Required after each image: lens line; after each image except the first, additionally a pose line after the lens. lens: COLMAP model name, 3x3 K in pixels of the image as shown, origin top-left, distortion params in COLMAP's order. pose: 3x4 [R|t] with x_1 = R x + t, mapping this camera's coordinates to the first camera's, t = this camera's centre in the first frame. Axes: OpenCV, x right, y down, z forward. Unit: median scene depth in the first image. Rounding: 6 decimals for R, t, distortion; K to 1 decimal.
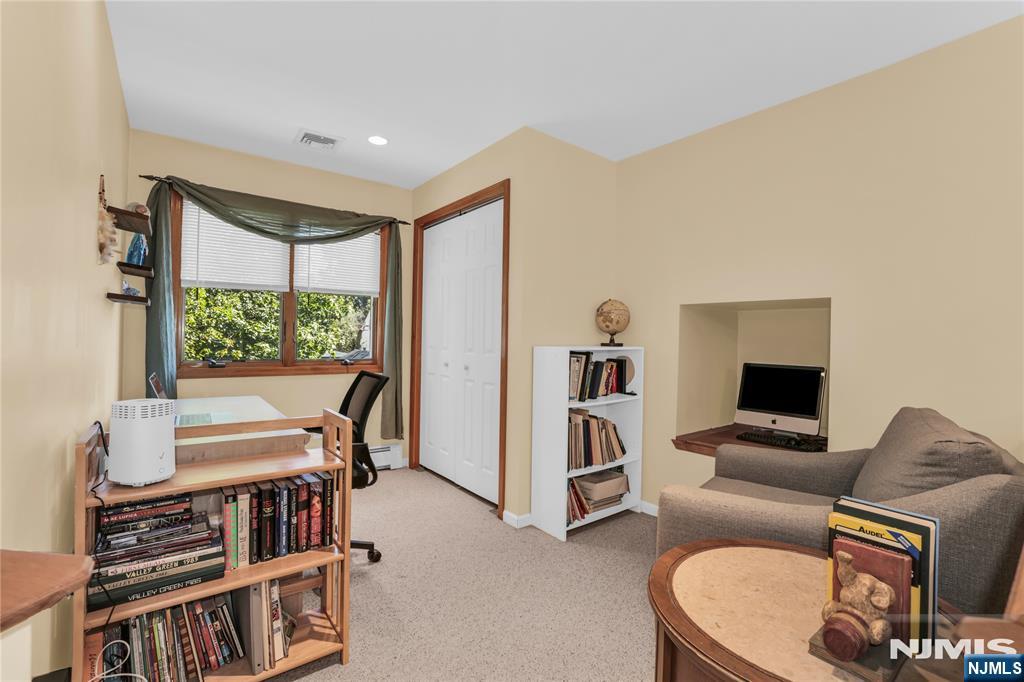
lens RADIAL K [[443.7, 0, 506.5], [0, 443.7, 340.8], [0, 0, 1]] dist [-0.047813, 0.019336]
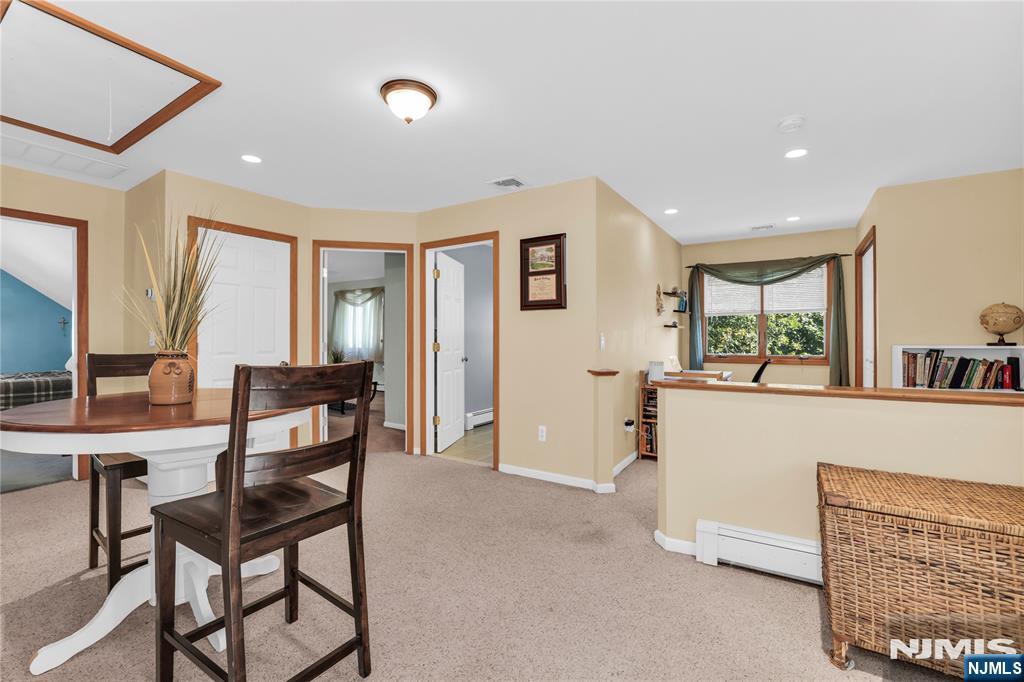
lens RADIAL K [[443.7, 0, 506.5], [0, 443.7, 340.8], [0, 0, 1]] dist [-0.047813, 0.019336]
pose [[0.318893, -0.014656, -0.947677, 0.856387], [0.002996, 0.999891, -0.014456, 0.012162], [0.947786, 0.001770, 0.318902, -0.498744]]
